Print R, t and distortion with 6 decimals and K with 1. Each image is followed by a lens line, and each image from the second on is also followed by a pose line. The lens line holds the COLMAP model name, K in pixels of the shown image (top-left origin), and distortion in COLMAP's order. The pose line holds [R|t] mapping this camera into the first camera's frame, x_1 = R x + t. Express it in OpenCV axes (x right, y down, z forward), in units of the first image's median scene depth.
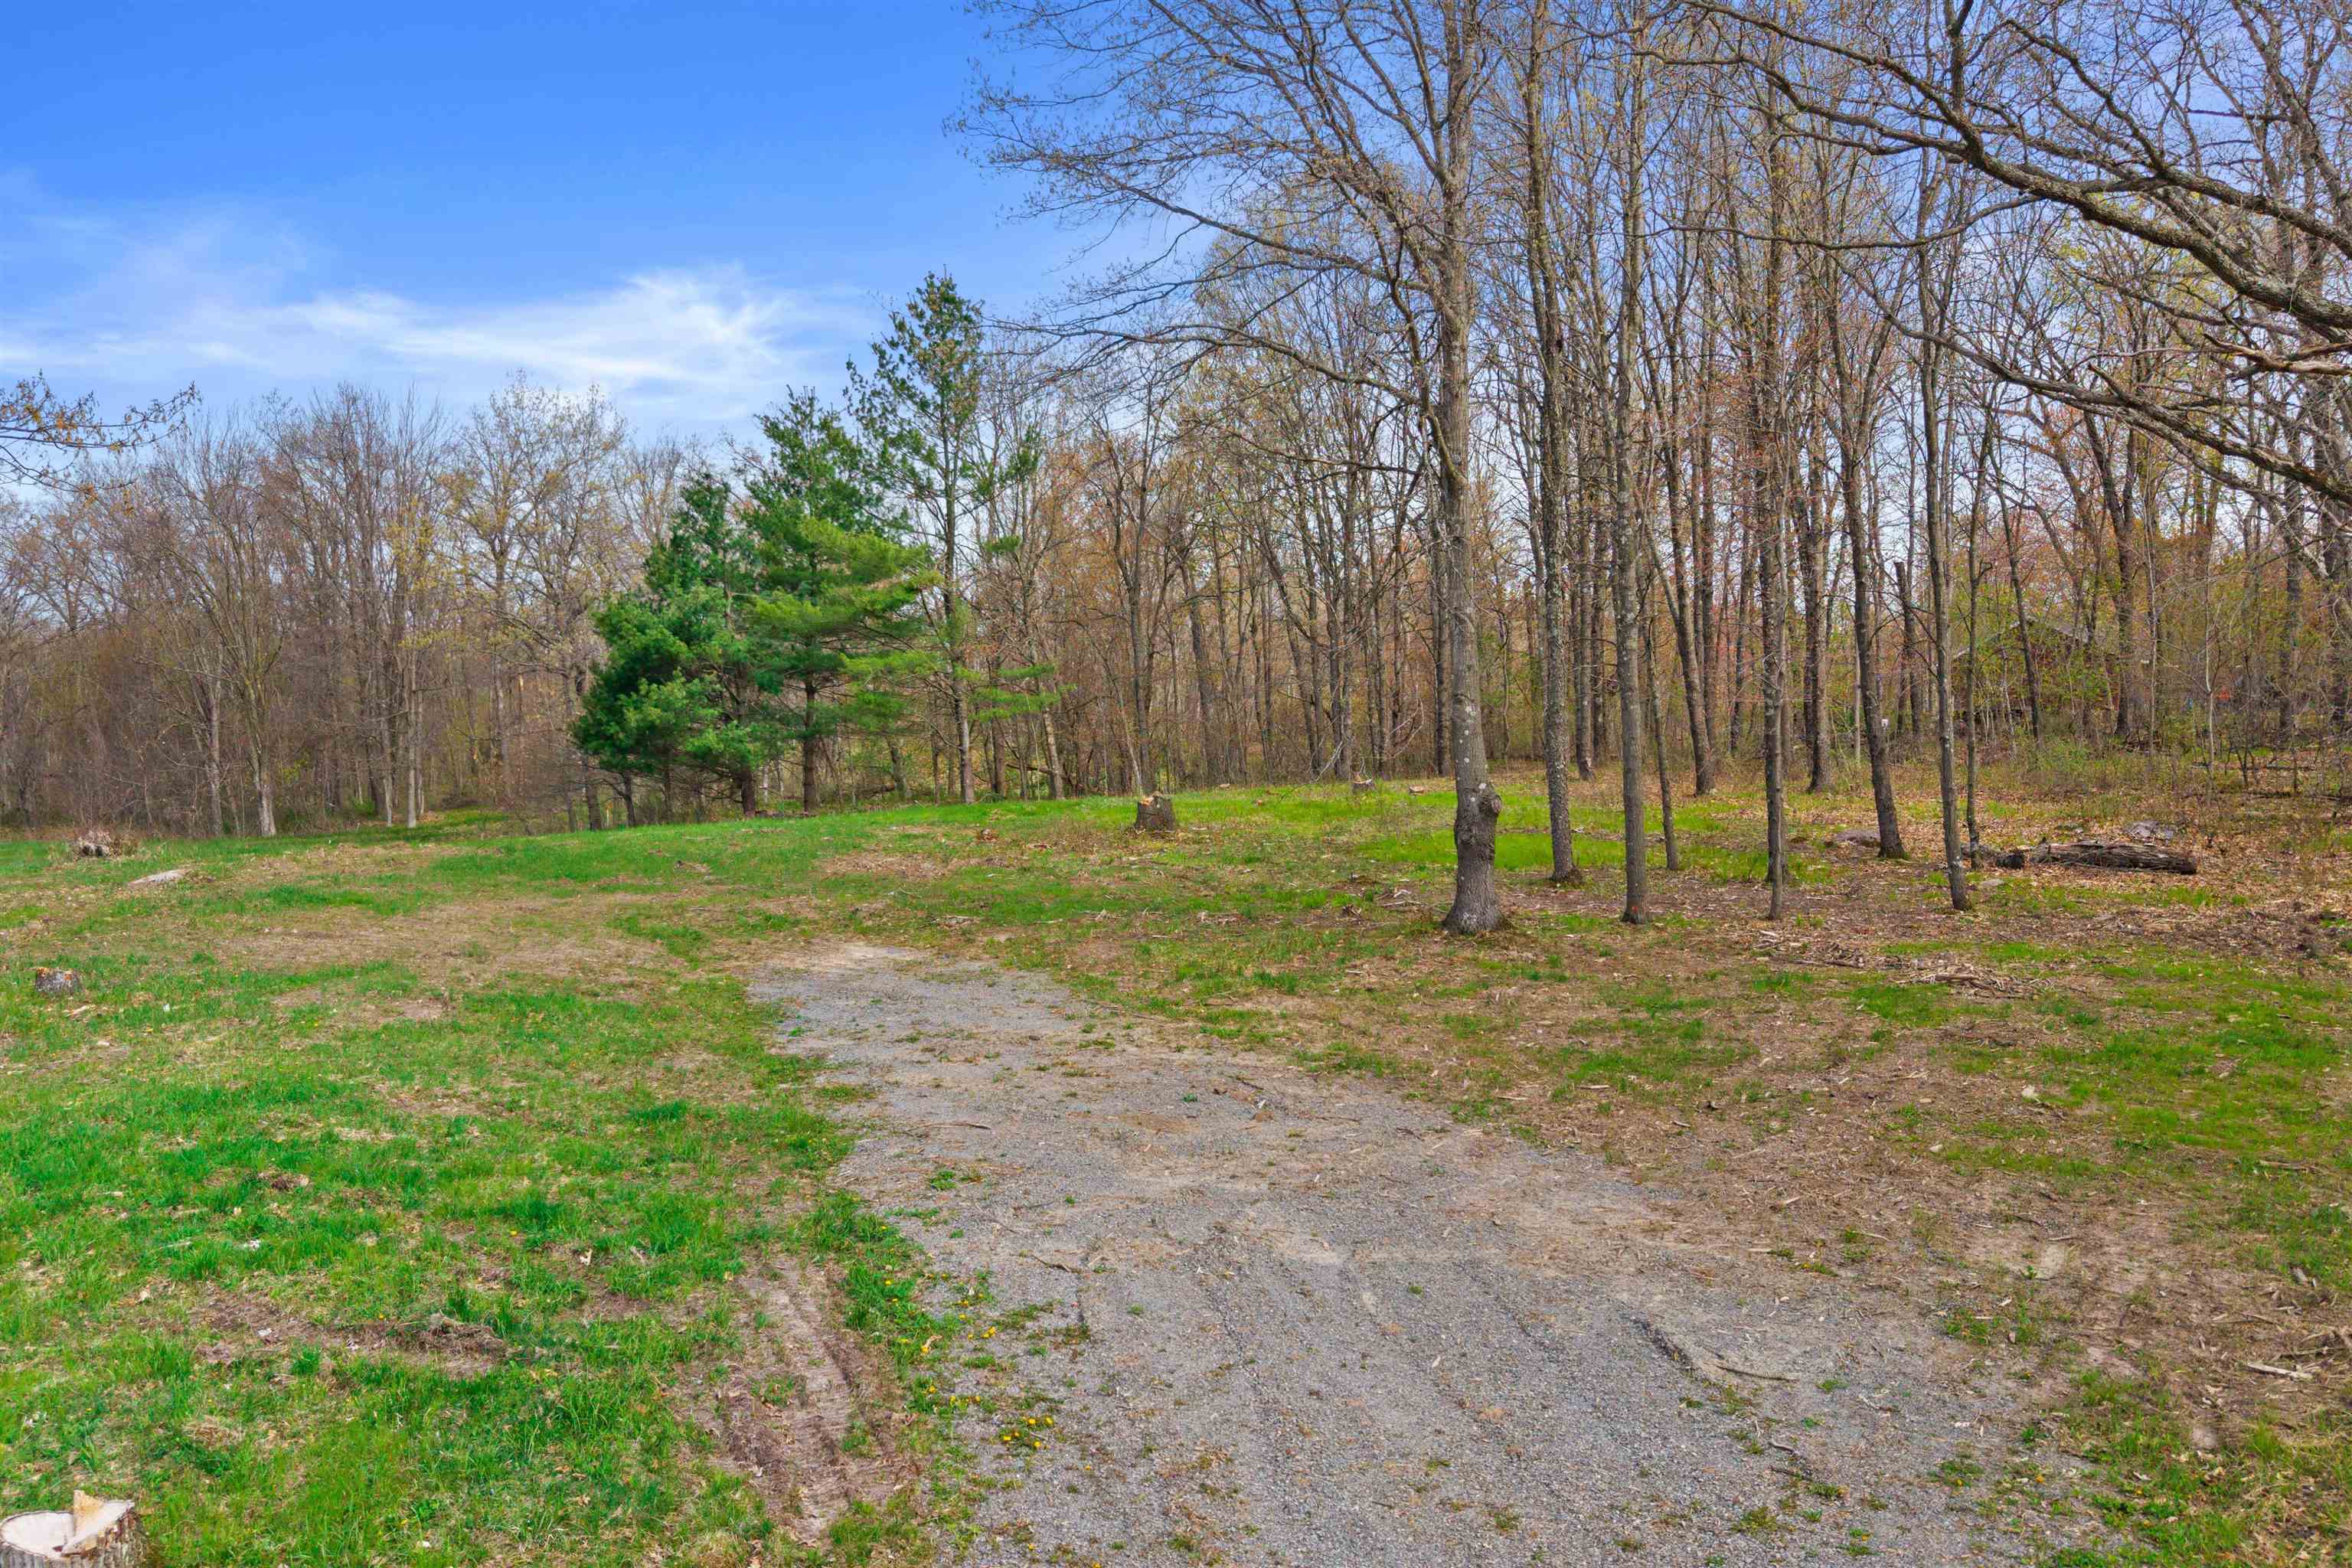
lens RADIAL K [[1901.0, 0, 1190.0], [0, 1901.0, 780.1], [0, 0, 1]] dist [0.052298, -0.076123]
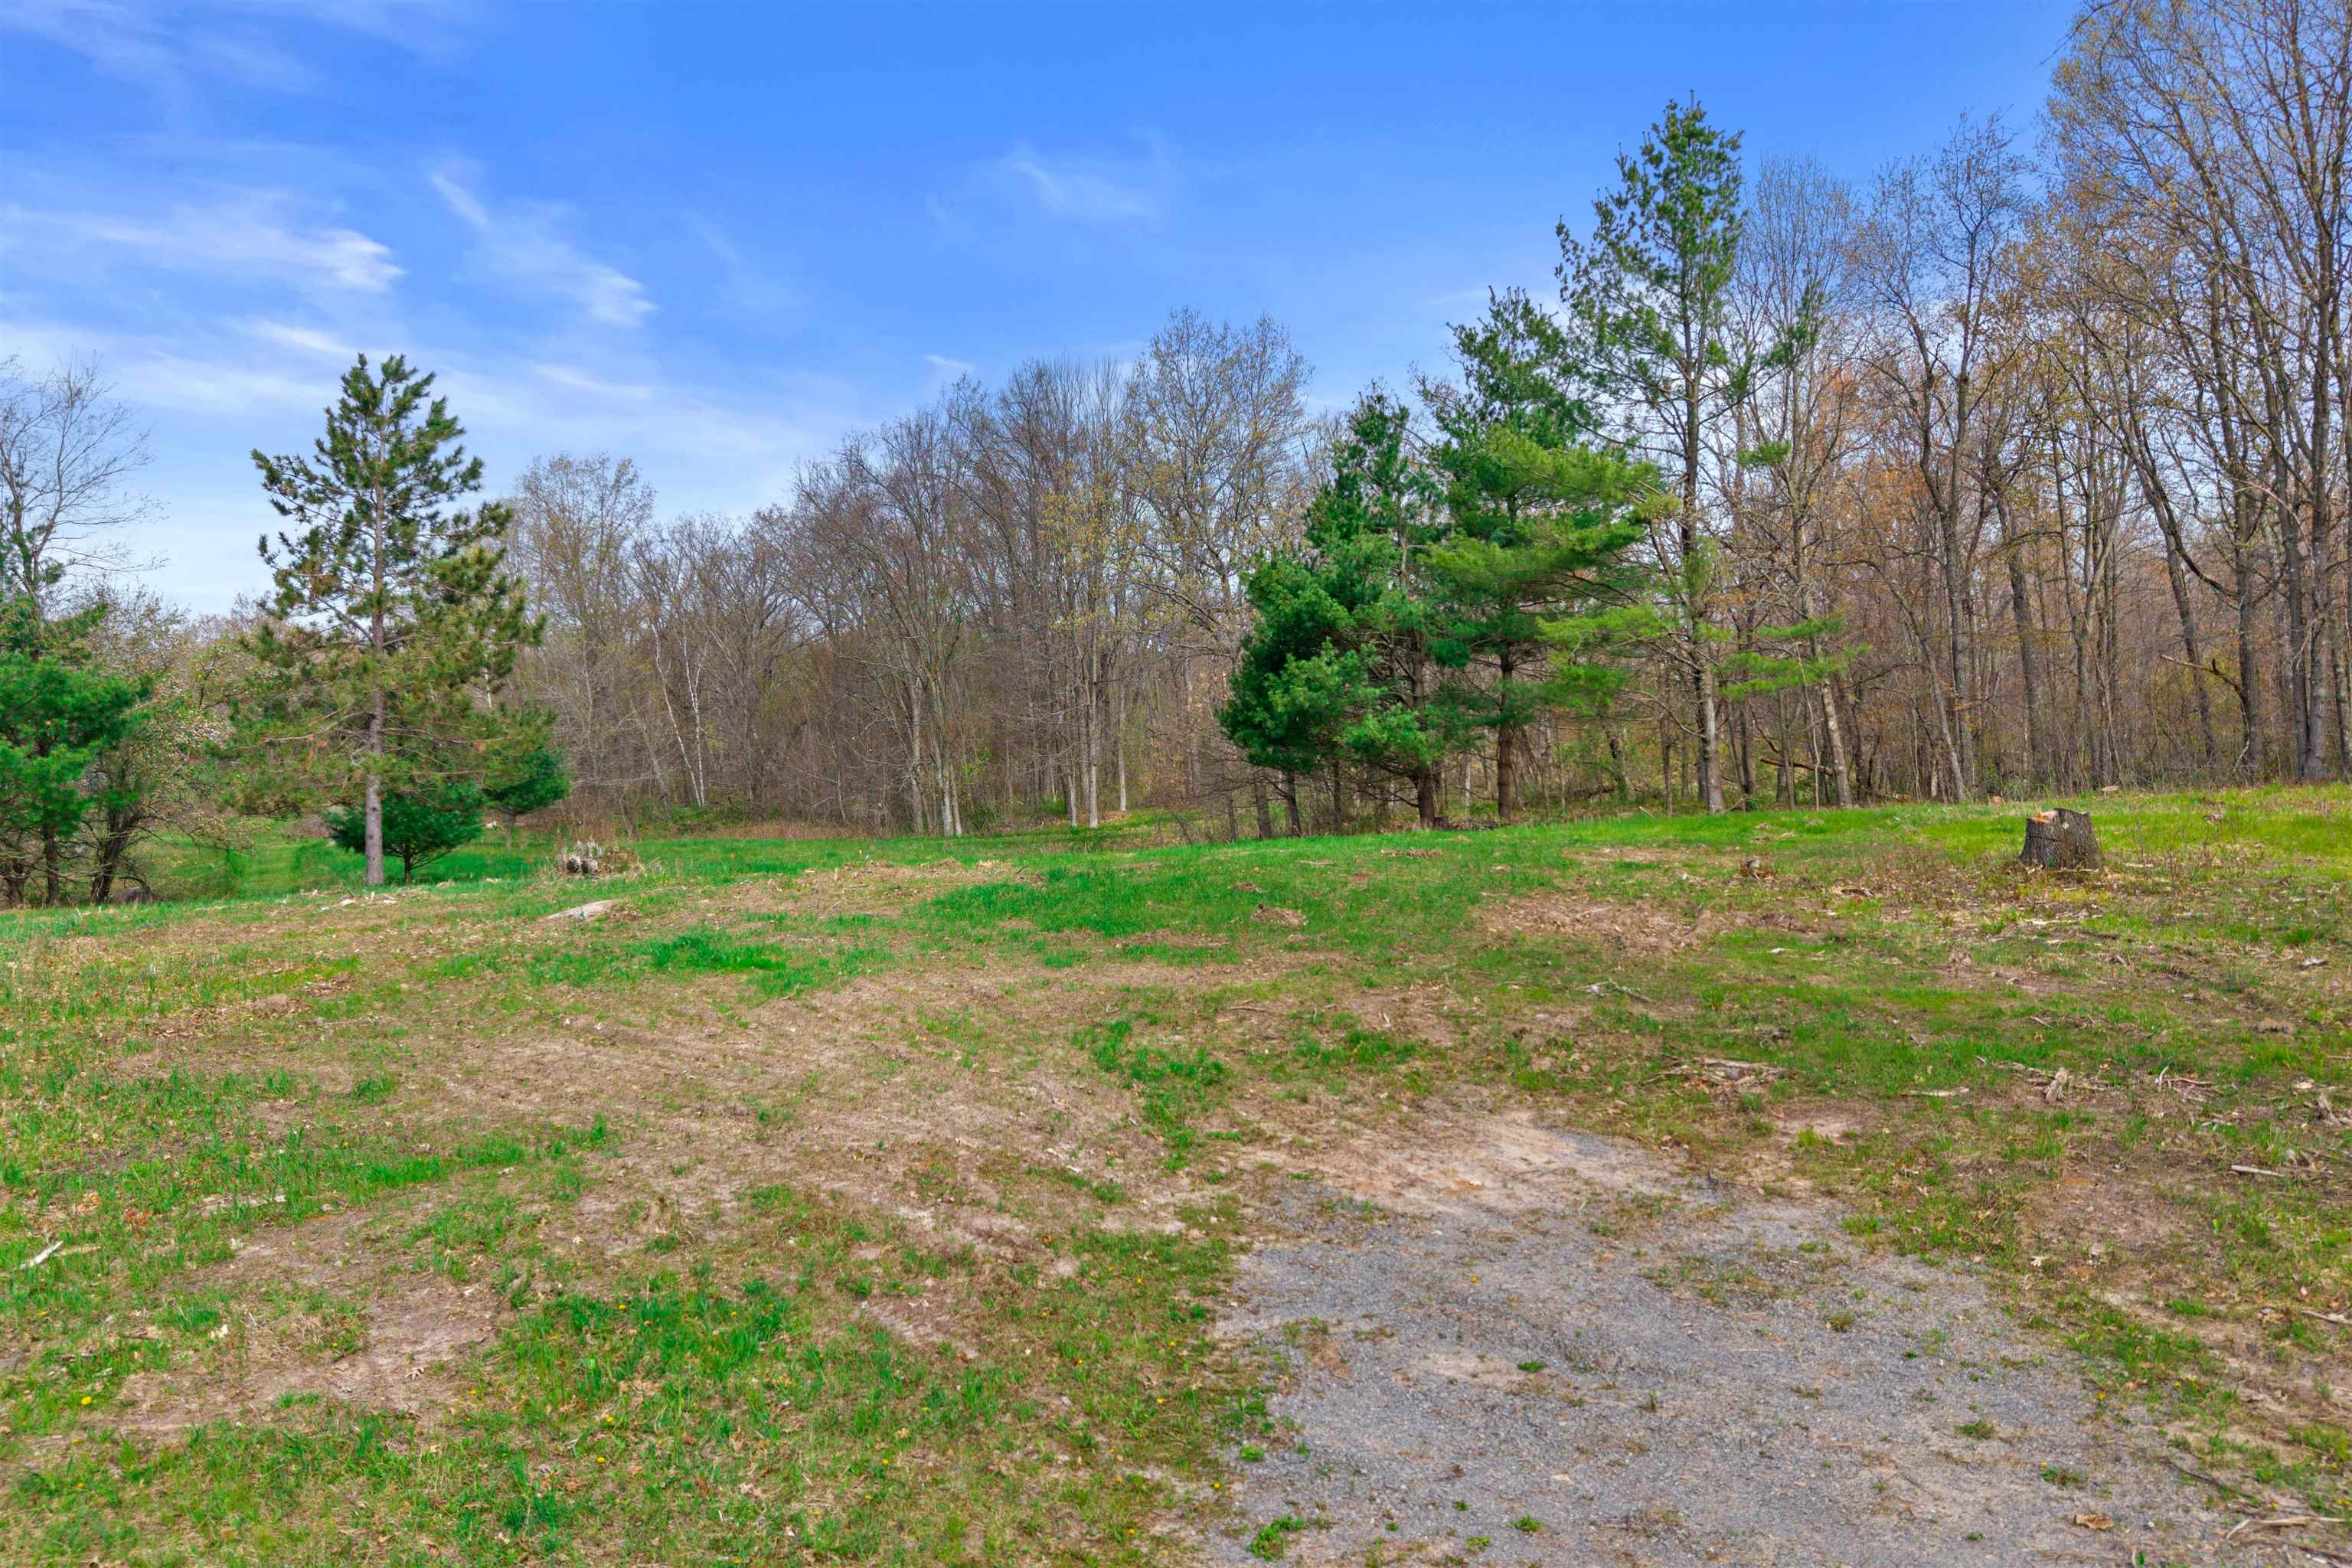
lens RADIAL K [[1835.6, 0, 1139.2], [0, 1835.6, 831.3], [0, 0, 1]] dist [0.048900, -0.066717]
pose [[0.917571, 0.014444, -0.397309, -0.035869], [-0.002886, 0.999555, 0.029674, -0.000556], [0.397561, -0.026081, 0.917205, 0.248347]]
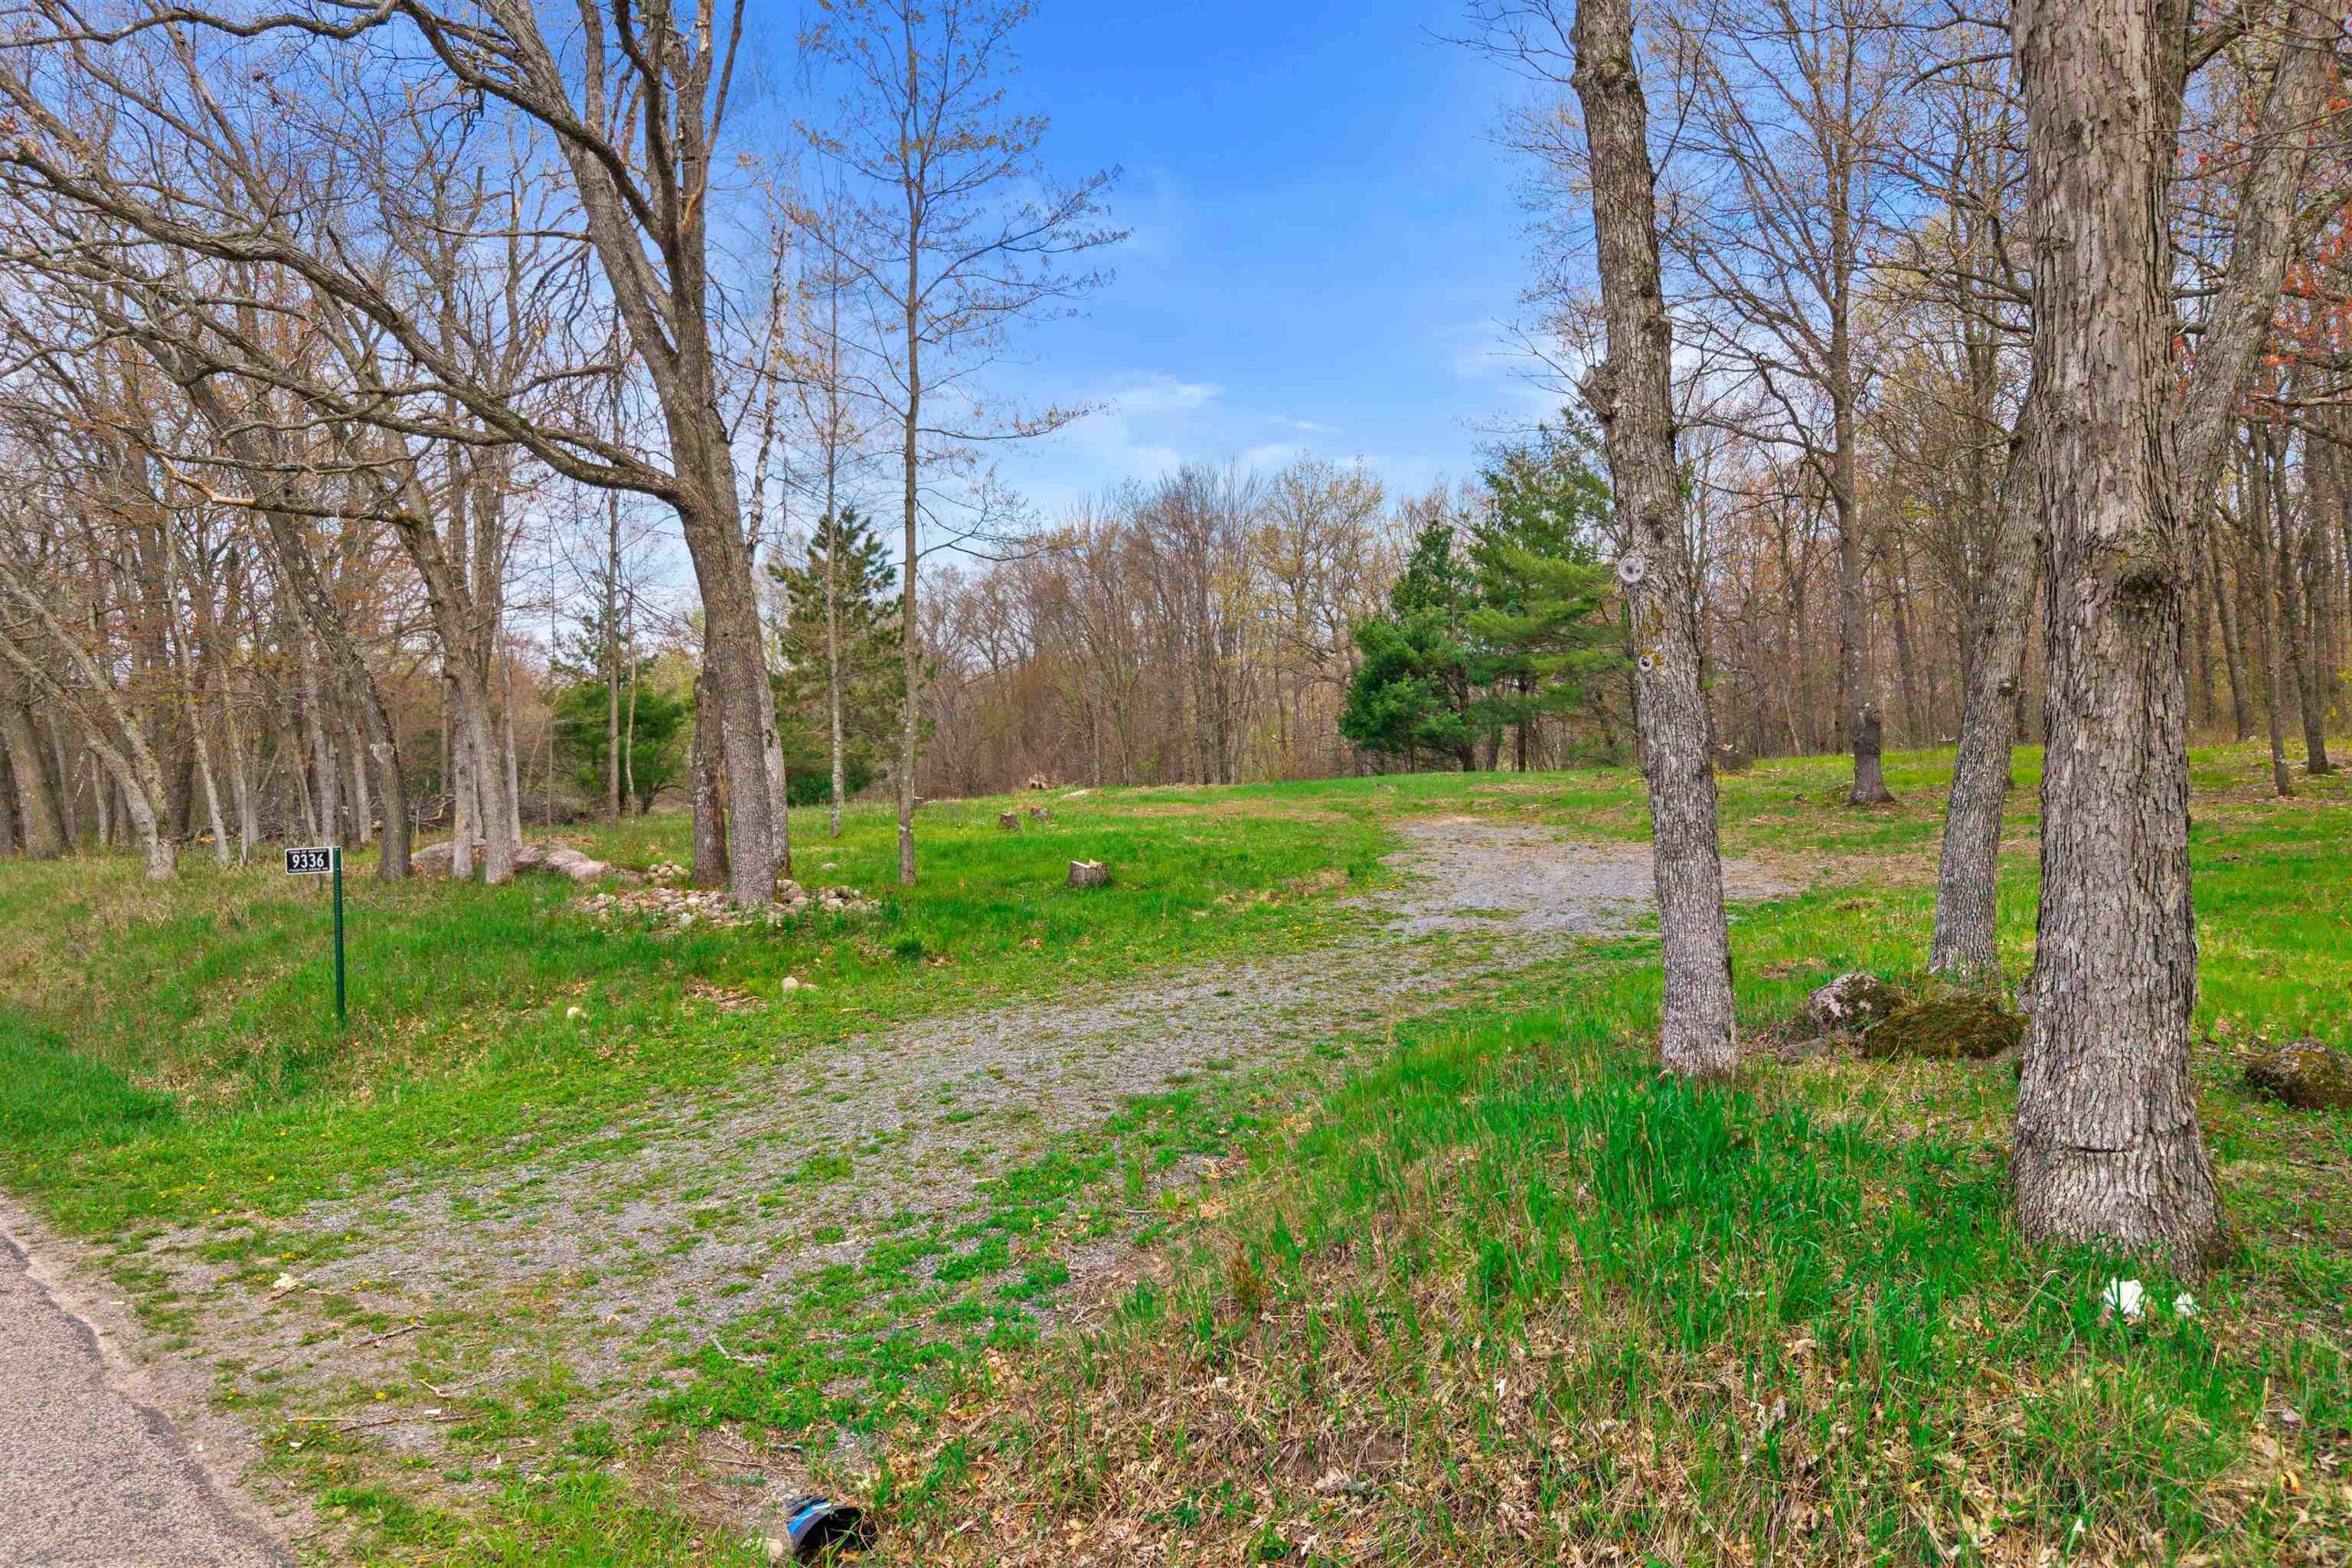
lens RADIAL K [[1901.0, 0, 1190.0], [0, 1901.0, 780.1], [0, 0, 1]] dist [0.052298, -0.076123]
pose [[0.914928, -0.010103, -0.403491, 0.113634], [0.004557, 0.999882, -0.014703, 0.034034], [0.403591, 0.011614, 0.914866, -0.246706]]
